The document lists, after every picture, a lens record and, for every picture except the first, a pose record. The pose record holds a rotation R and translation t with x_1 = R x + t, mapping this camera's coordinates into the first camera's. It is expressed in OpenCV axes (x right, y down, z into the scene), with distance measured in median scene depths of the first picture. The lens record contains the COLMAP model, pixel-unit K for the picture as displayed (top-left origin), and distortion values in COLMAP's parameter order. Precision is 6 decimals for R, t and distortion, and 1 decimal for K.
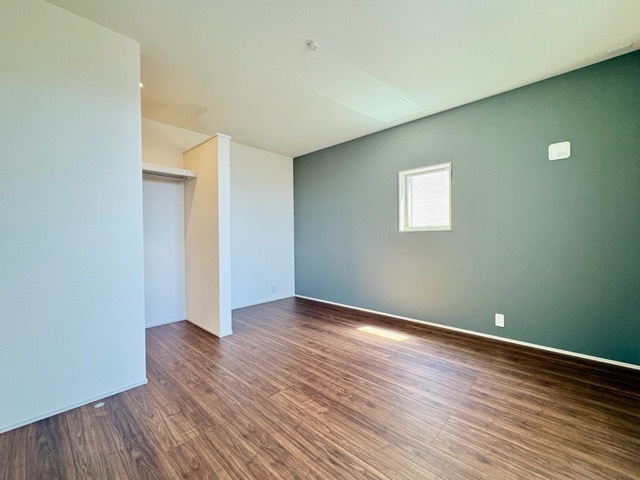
lens RADIAL K [[273.1, 0, 320.0], [0, 273.1, 240.0], [0, 0, 1]] dist [0.000093, 0.000203]
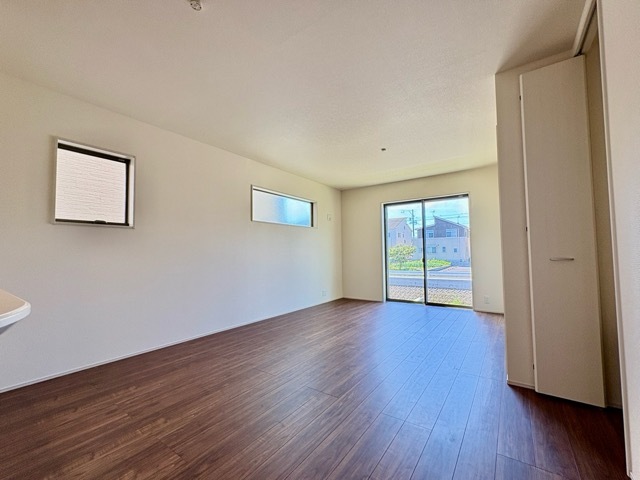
lens RADIAL K [[273.1, 0, 320.0], [0, 273.1, 240.0], [0, 0, 1]] dist [0.000093, 0.000203]
pose [[-0.135459, 0.059159, 0.989015, -1.466199], [0.037504, 0.997807, -0.054548, 0.023333], [-0.990073, 0.029703, -0.137381, 0.916269]]
